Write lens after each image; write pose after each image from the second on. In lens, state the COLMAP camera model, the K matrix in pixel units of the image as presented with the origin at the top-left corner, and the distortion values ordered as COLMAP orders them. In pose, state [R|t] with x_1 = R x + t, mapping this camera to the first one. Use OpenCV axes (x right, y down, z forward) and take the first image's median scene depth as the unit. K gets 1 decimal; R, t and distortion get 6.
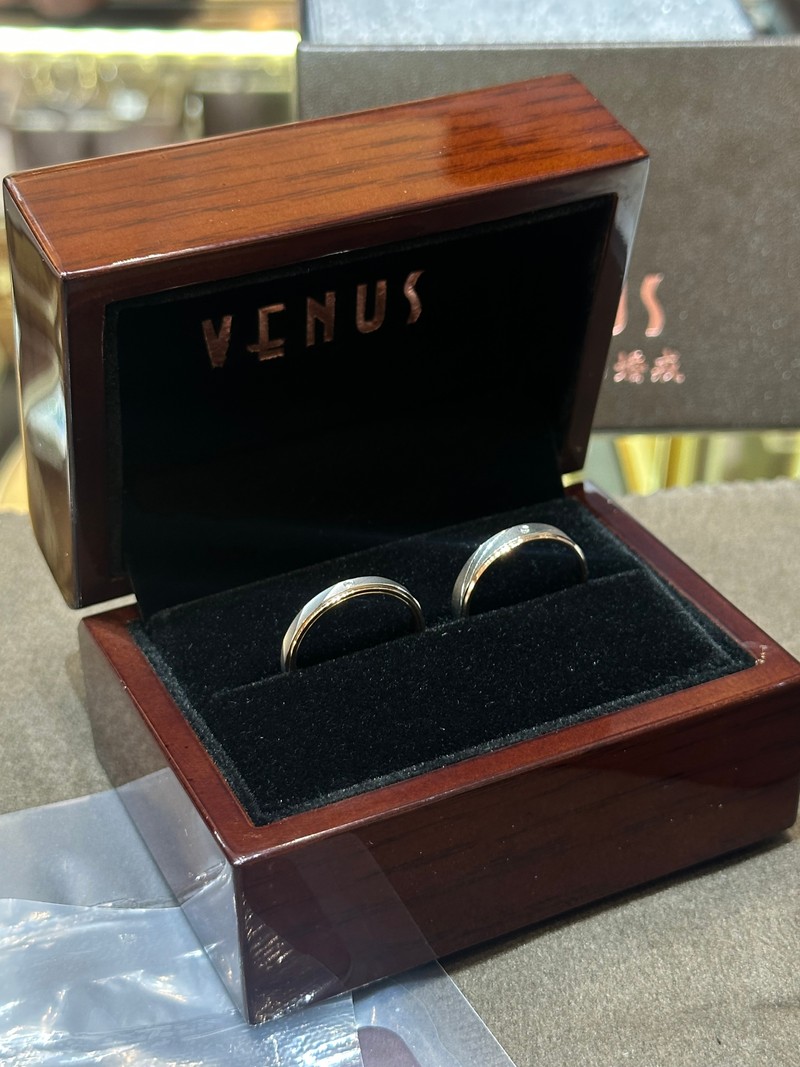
lens RADIAL K [[1888.8, 0, 400.0], [0, 1888.8, 533.5], [0, 0, 1]] dist [0.134201, 0.196715]
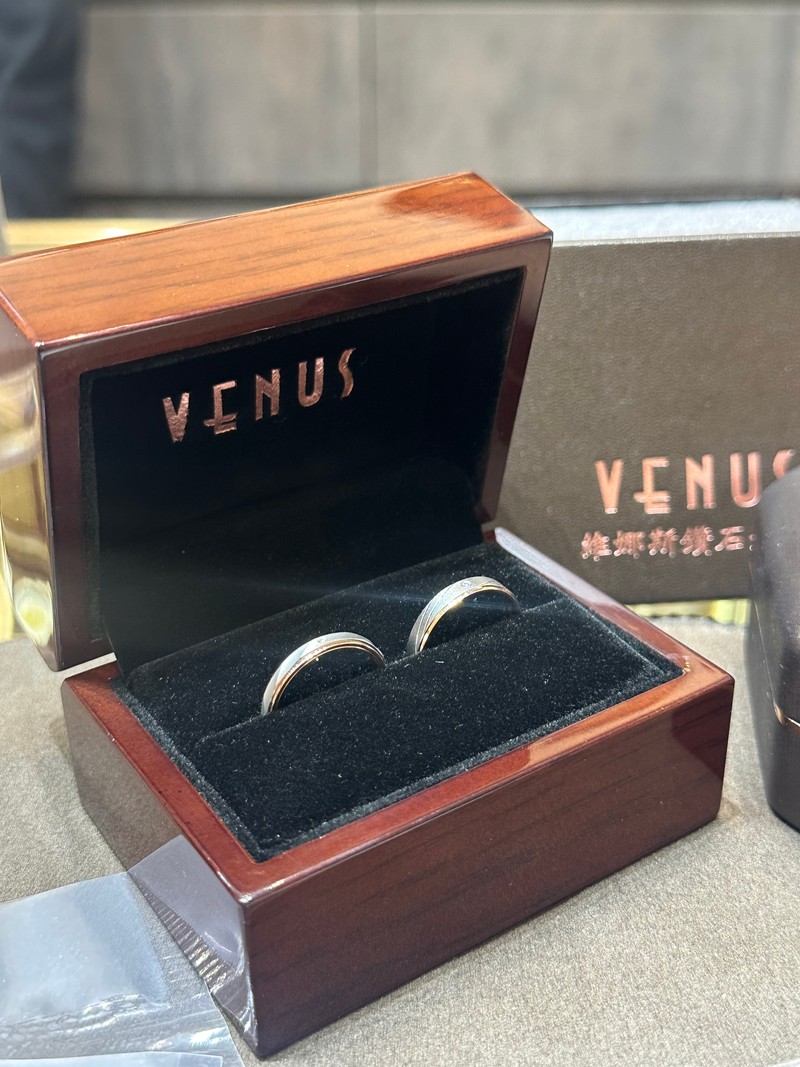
lens RADIAL K [[1351.3, 0, 400.0], [0, 1351.3, 533.5], [0, 0, 1]] dist [0.127919, -0.023949]
pose [[0.991641, -0.064451, 0.111773, -0.064838], [0.071116, 0.995855, -0.056700, 0.021264], [-0.107656, 0.064175, 0.992115, 0.222918]]
